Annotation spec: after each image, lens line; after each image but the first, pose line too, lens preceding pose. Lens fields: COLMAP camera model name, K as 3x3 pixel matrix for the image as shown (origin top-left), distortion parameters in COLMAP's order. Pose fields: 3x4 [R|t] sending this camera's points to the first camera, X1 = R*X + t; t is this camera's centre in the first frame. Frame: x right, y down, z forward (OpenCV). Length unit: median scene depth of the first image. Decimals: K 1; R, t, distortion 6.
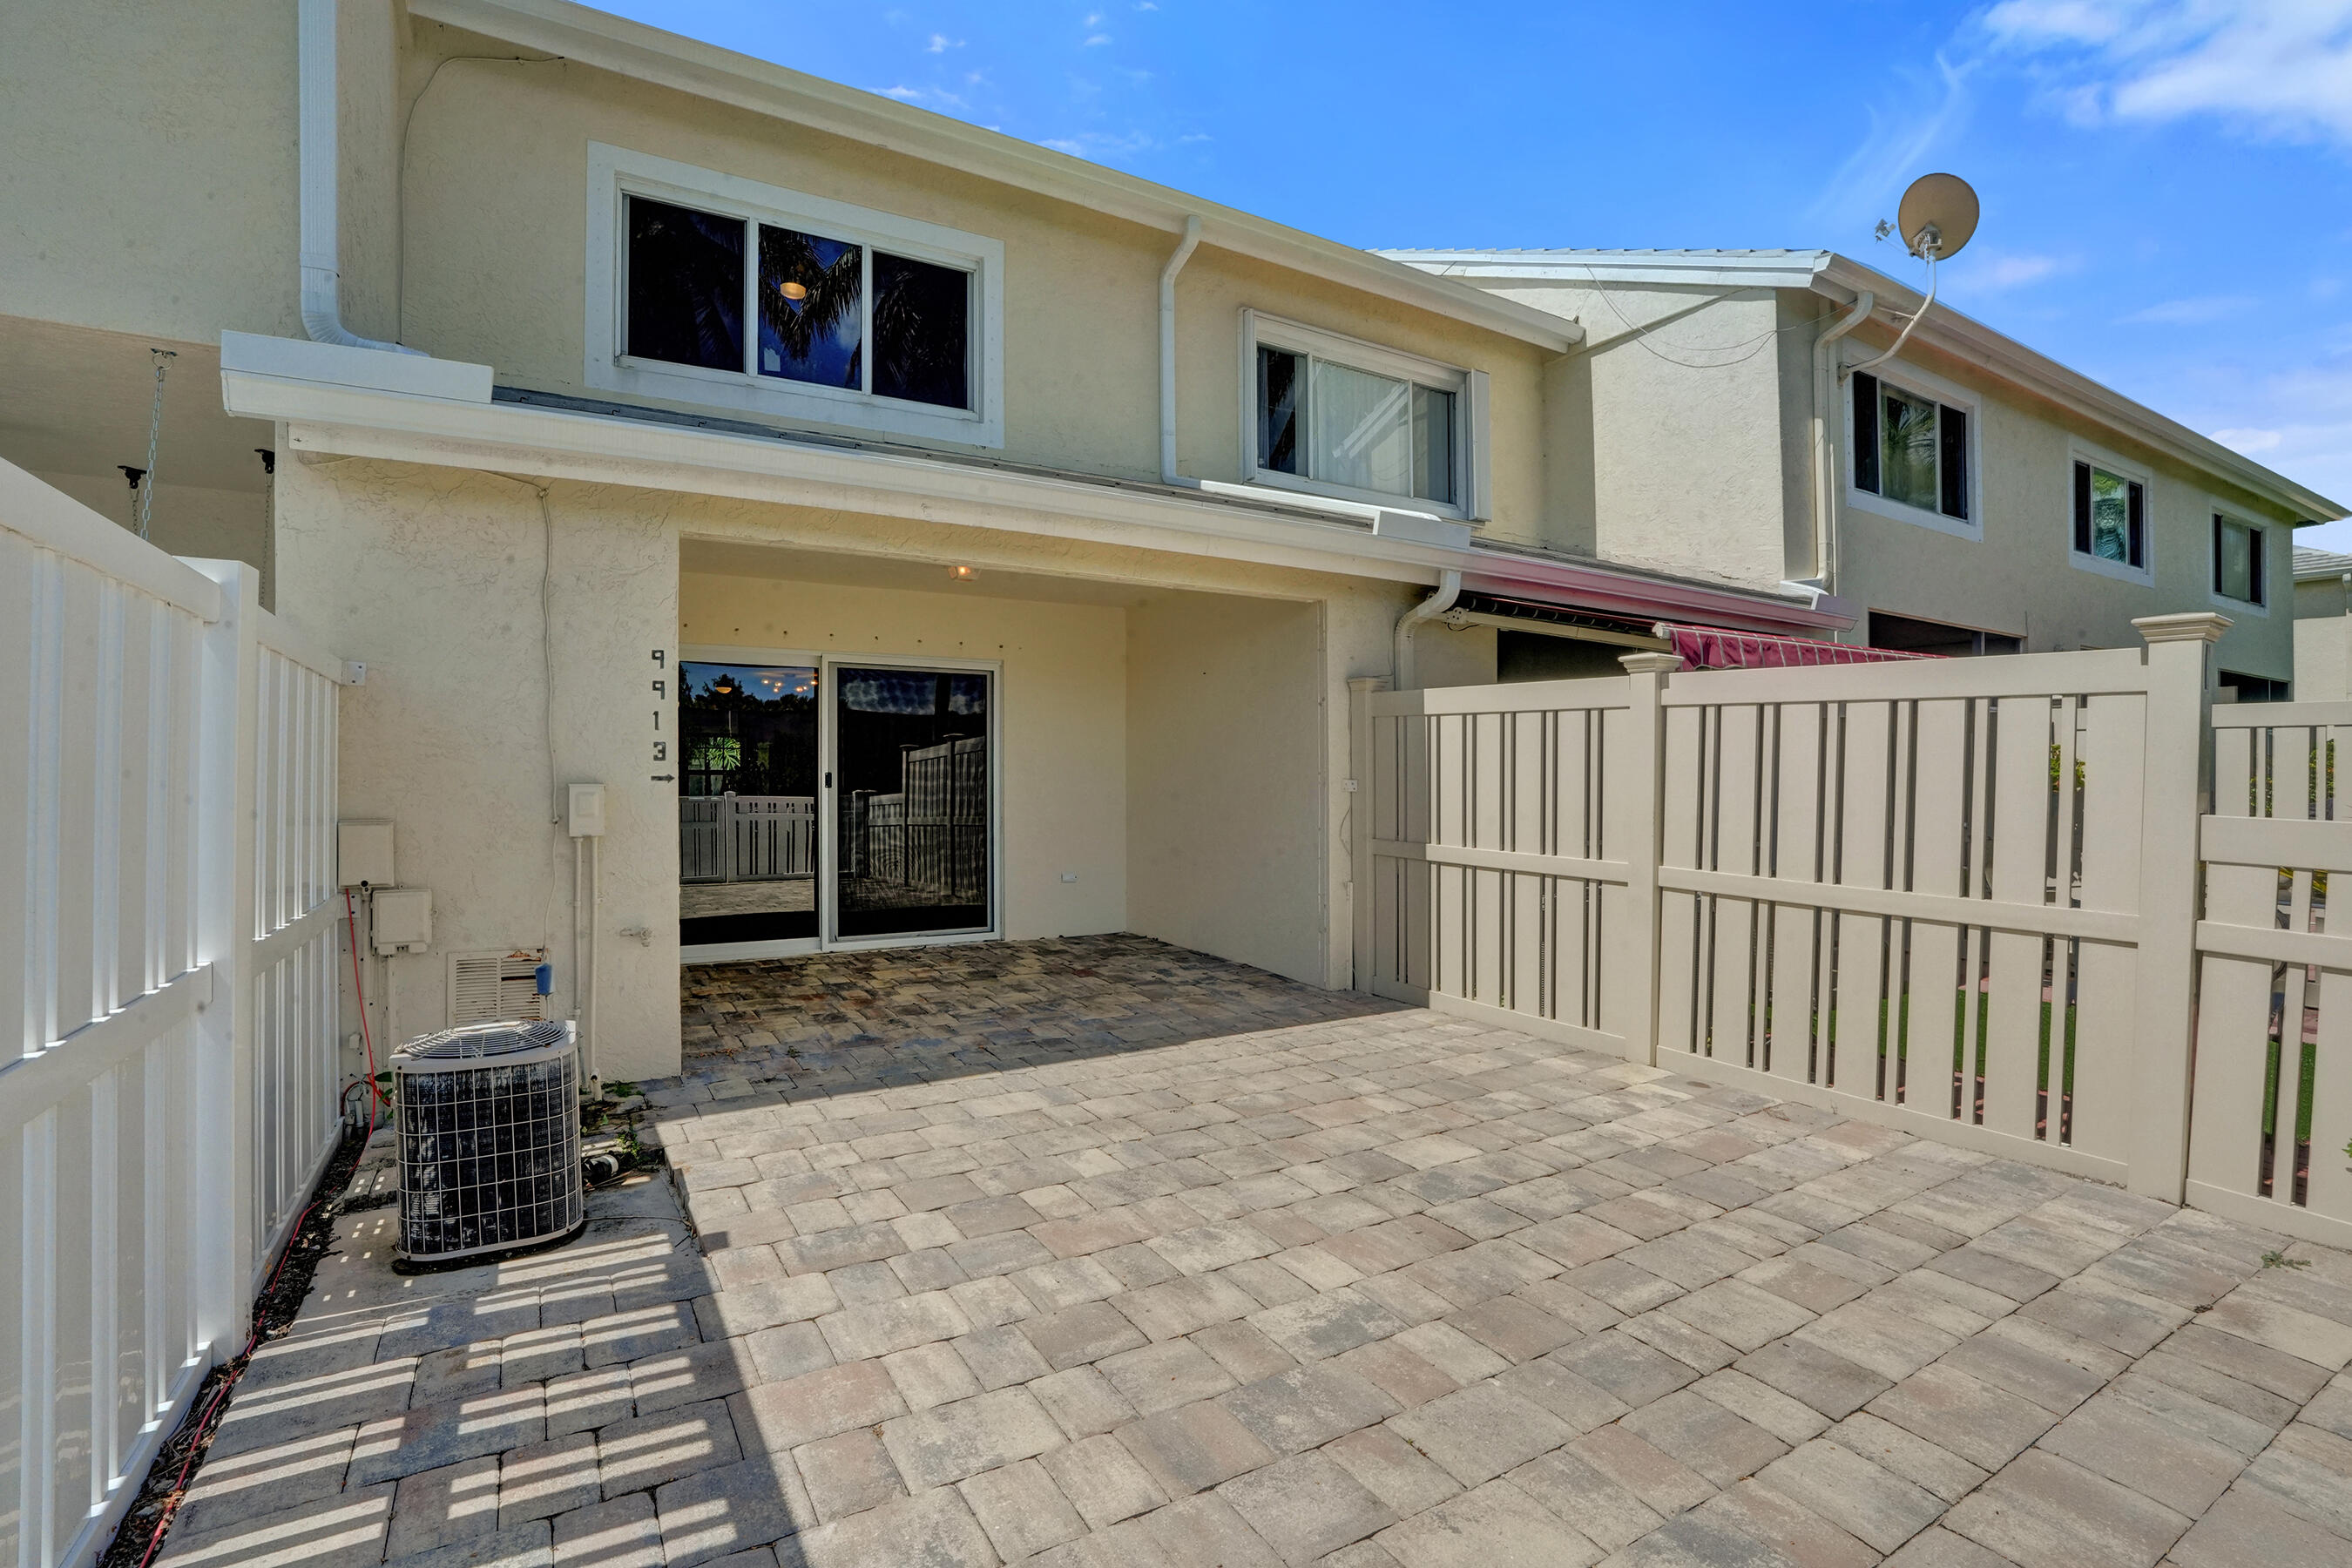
lens RADIAL K [[1089.6, 0, 1169.1], [0, 1089.6, 780.1], [0, 0, 1]] dist [-0.070935, 0.027698]
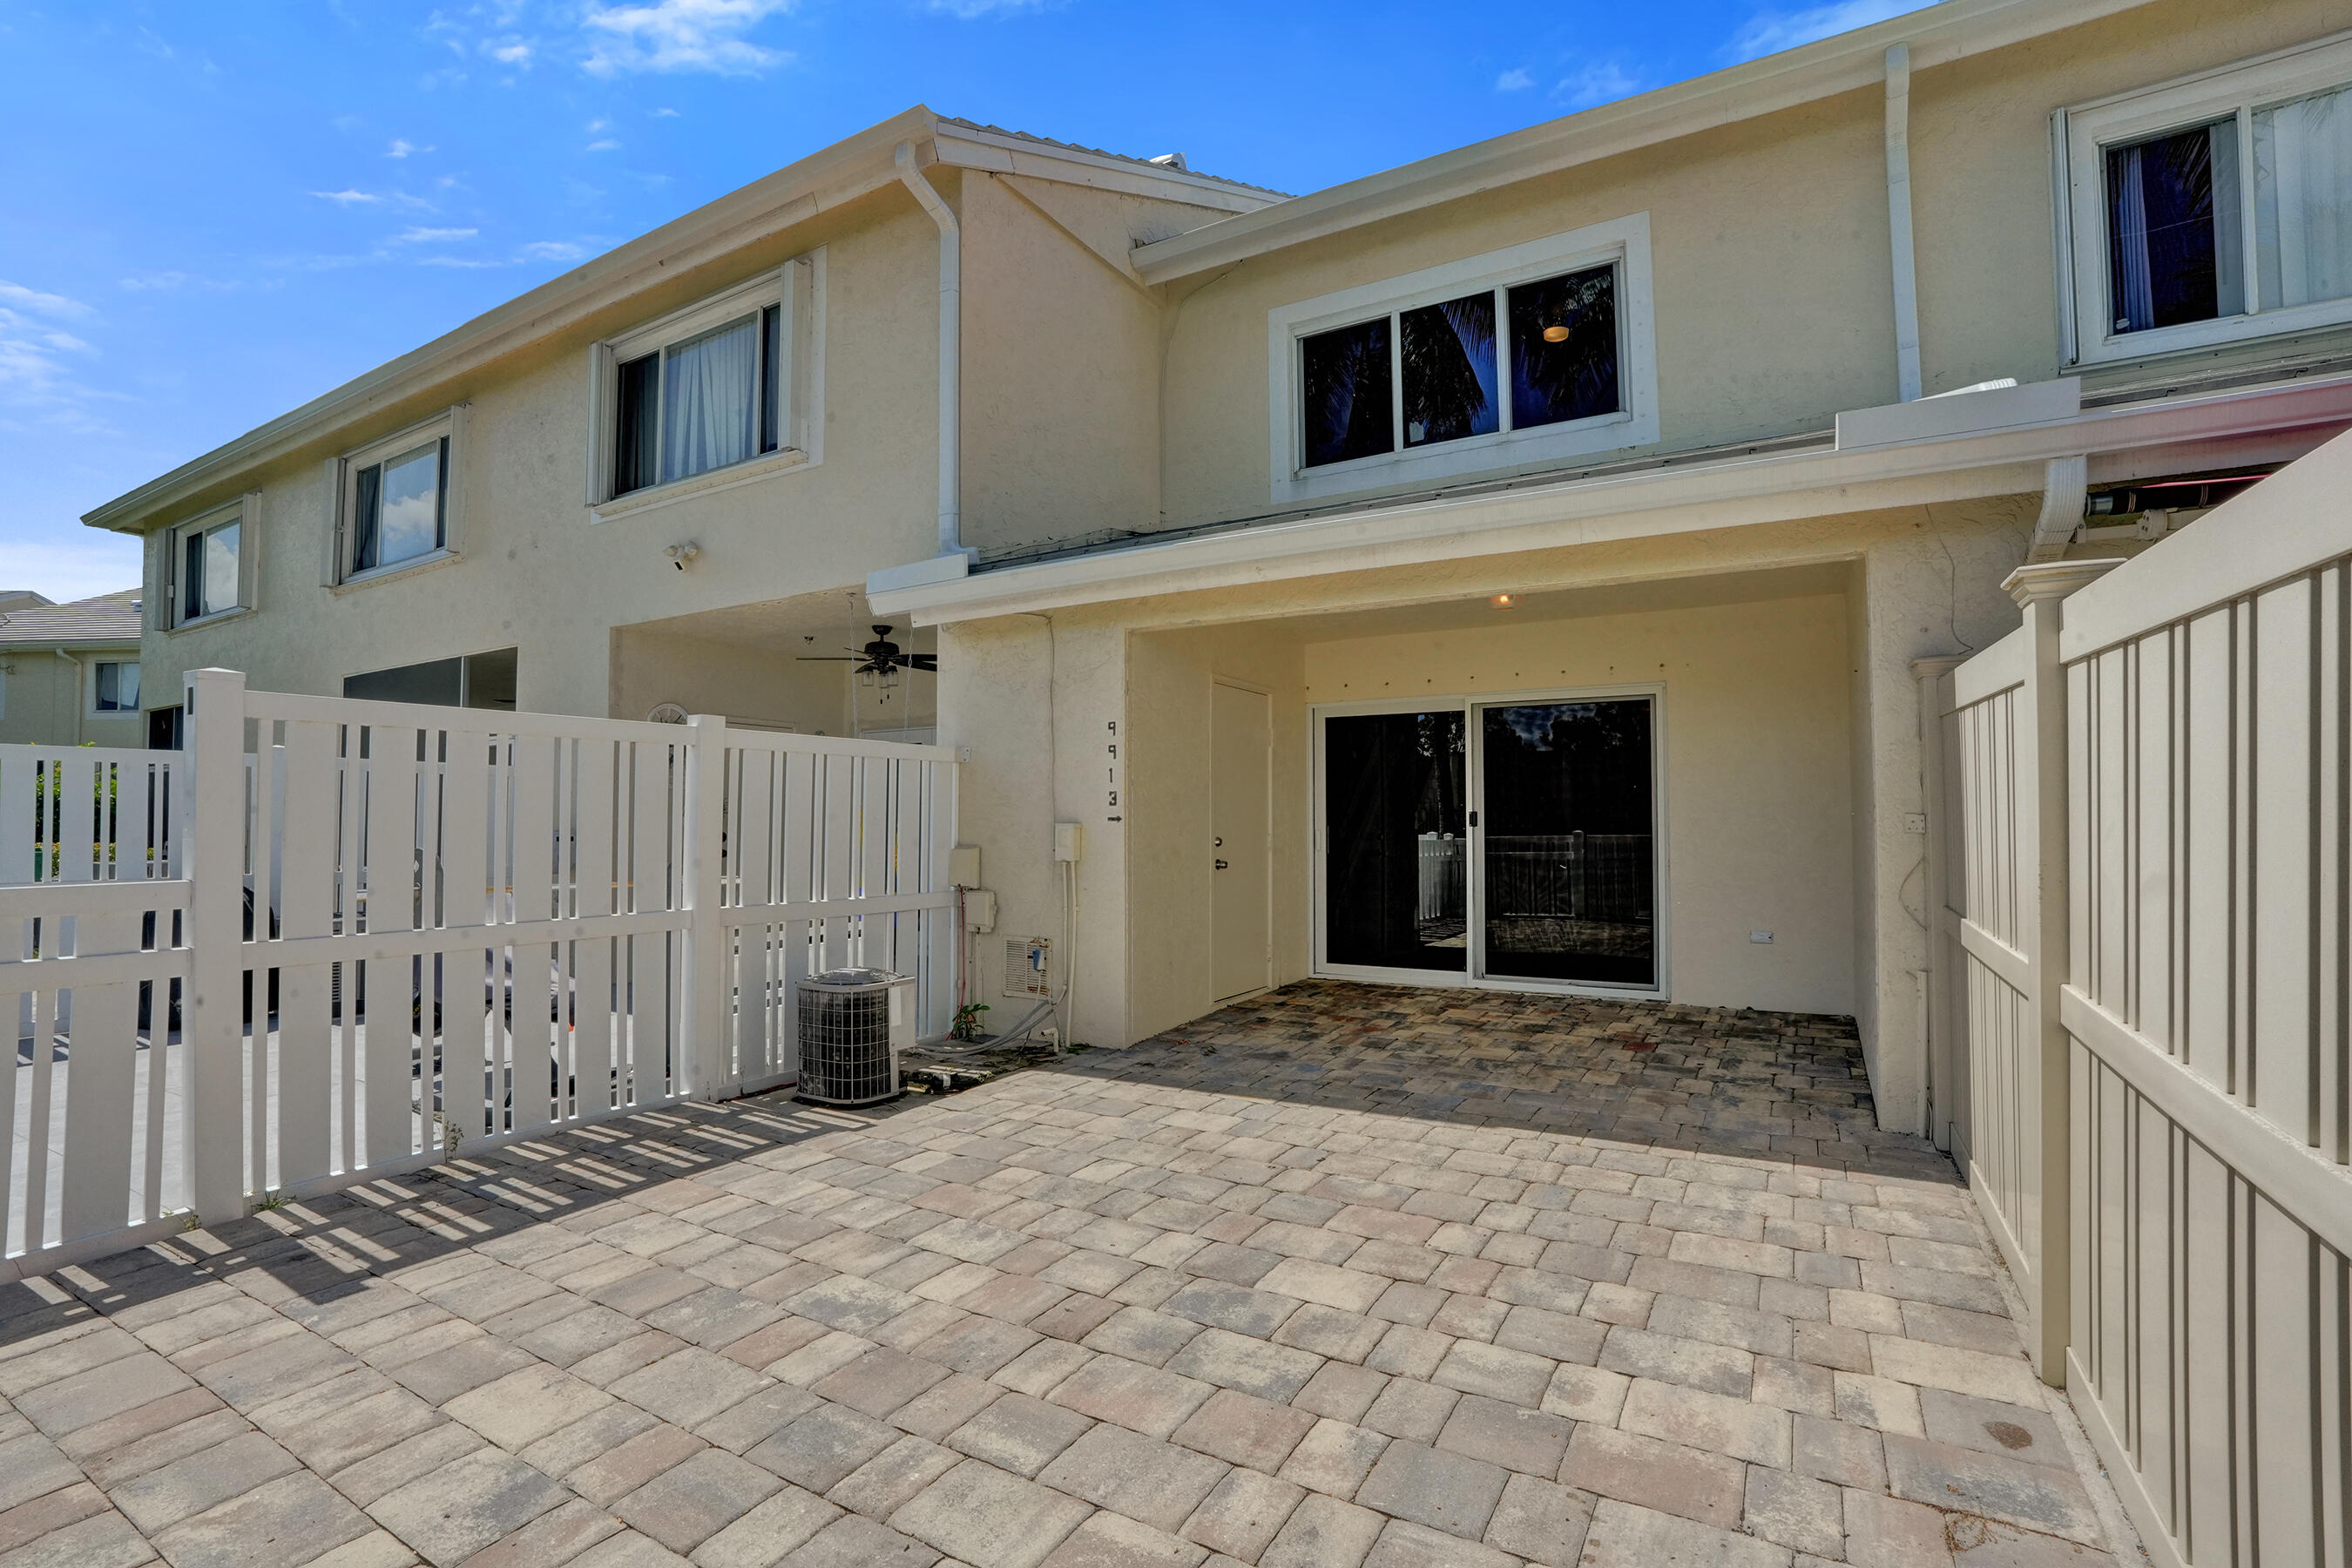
lens RADIAL K [[1089.6, 0, 1169.1], [0, 1089.6, 780.1], [0, 0, 1]] dist [-0.070935, 0.027698]
pose [[0.474812, -0.035405, -0.879375, 0.835418], [0.003729, 0.999262, -0.038218, 0.002596], [0.880079, 0.014868, 0.474594, 0.482883]]
